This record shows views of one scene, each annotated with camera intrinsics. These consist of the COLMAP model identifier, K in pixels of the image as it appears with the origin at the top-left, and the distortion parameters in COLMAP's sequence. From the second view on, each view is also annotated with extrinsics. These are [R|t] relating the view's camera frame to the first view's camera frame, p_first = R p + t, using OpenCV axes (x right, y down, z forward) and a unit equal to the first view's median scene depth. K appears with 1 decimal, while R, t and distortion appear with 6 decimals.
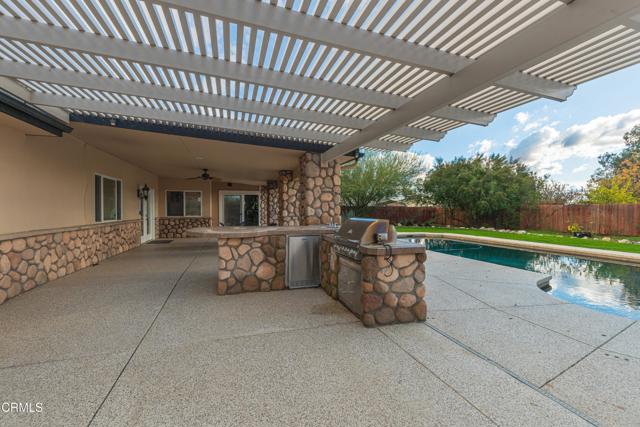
lens RADIAL K [[284.3, 0, 320.0], [0, 284.3, 213.5], [0, 0, 1]] dist [0.001721, 0.000147]
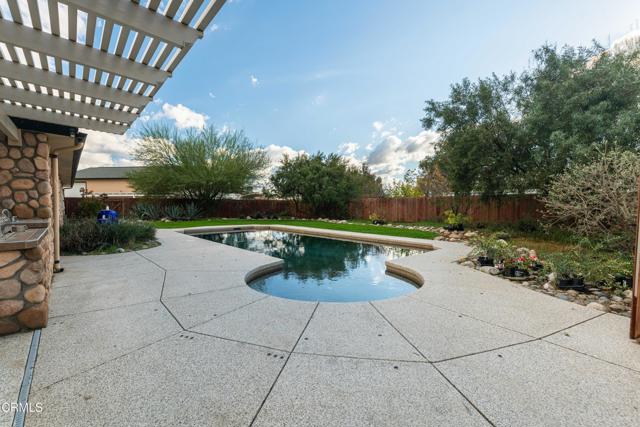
lens RADIAL K [[284.3, 0, 320.0], [0, 284.3, 213.5], [0, 0, 1]] dist [0.001721, 0.000147]
pose [[0.913207, -0.016992, 0.407142, 0.149799], [0.007908, 0.999681, 0.023982, 0.003943], [-0.407420, -0.018681, 0.913050, -0.020939]]
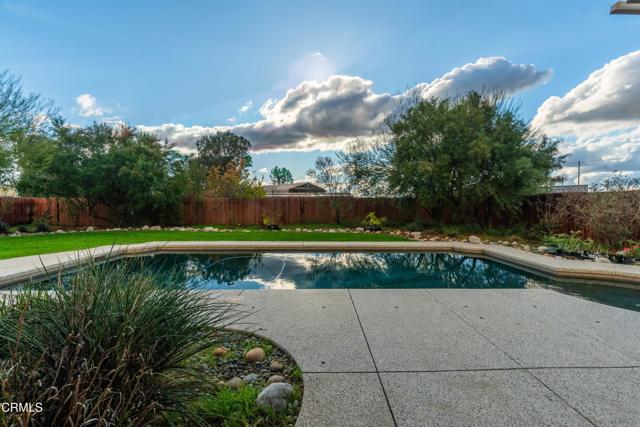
lens RADIAL K [[293.5, 0, 320.0], [0, 293.5, 213.5], [0, 0, 1]] dist [0.032223, 0.000137]
pose [[0.319700, -0.030594, 0.947025, -0.021322], [0.012708, 0.999527, 0.028000, -0.001161], [-0.947434, 0.003084, 0.319938, 0.400033]]
